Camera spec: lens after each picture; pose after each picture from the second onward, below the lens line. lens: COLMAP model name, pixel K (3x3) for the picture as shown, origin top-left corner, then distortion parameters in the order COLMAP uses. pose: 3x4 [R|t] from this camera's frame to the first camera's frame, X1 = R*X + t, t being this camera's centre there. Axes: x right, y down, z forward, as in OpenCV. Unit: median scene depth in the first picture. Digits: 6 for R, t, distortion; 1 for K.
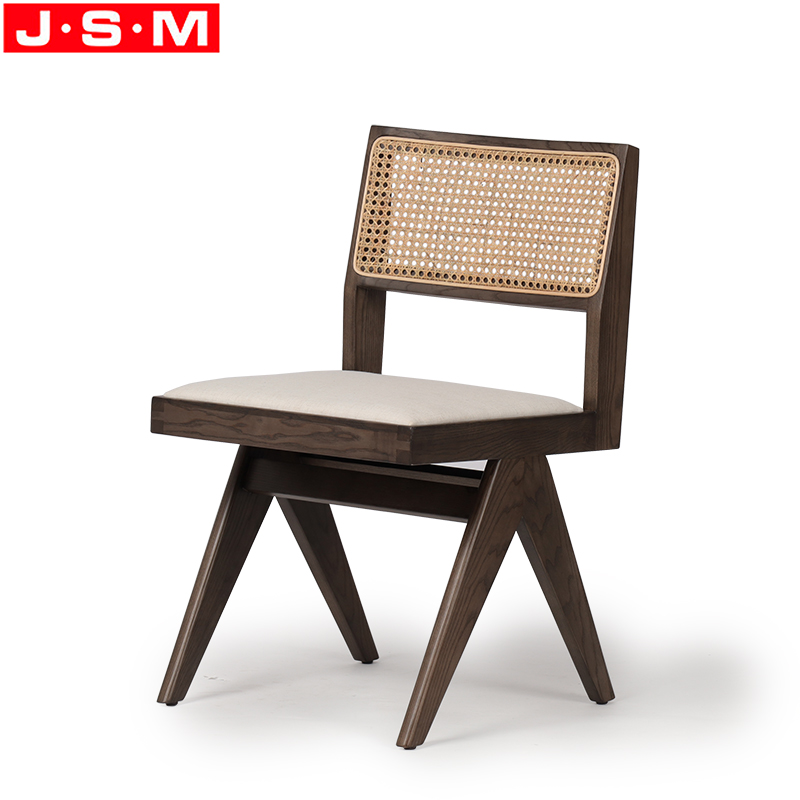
lens RADIAL K [[4513.5, 0, 400.9], [0, 4513.5, 399.6], [0, 0, 1]] dist [-0.142623, 0.000000]
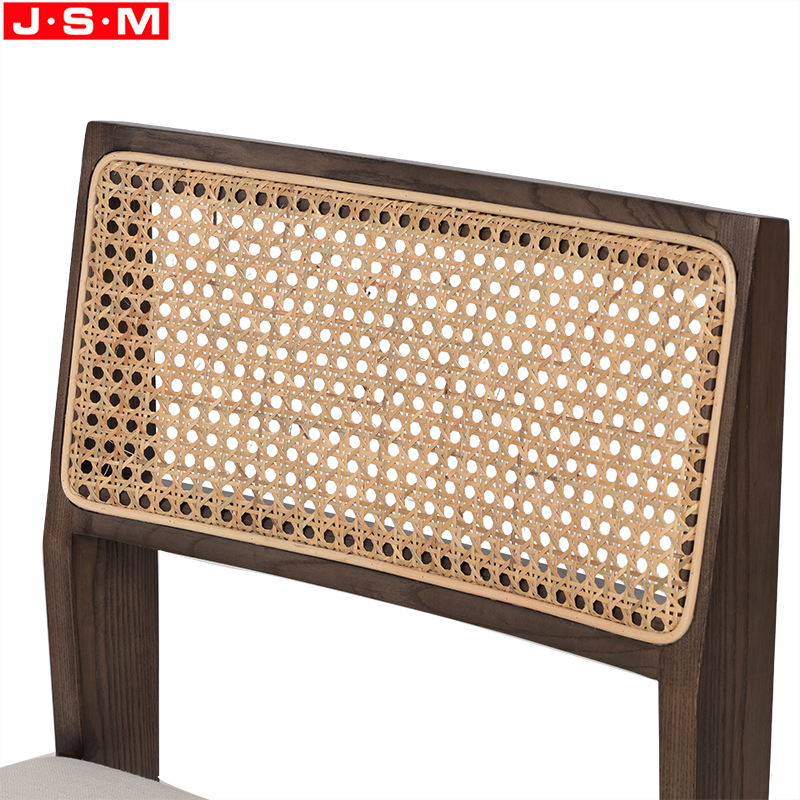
lens RADIAL K [[3536.4, 0, 397.9], [0, 3536.4, 397.5], [0, 0, 1]] dist [-0.027347, 0.000000]
pose [[0.998474, -0.043513, -0.034009, 0.030272], [0.048399, 0.986030, 0.159382, -0.086377], [0.026598, -0.160784, 0.986631, 0.707048]]
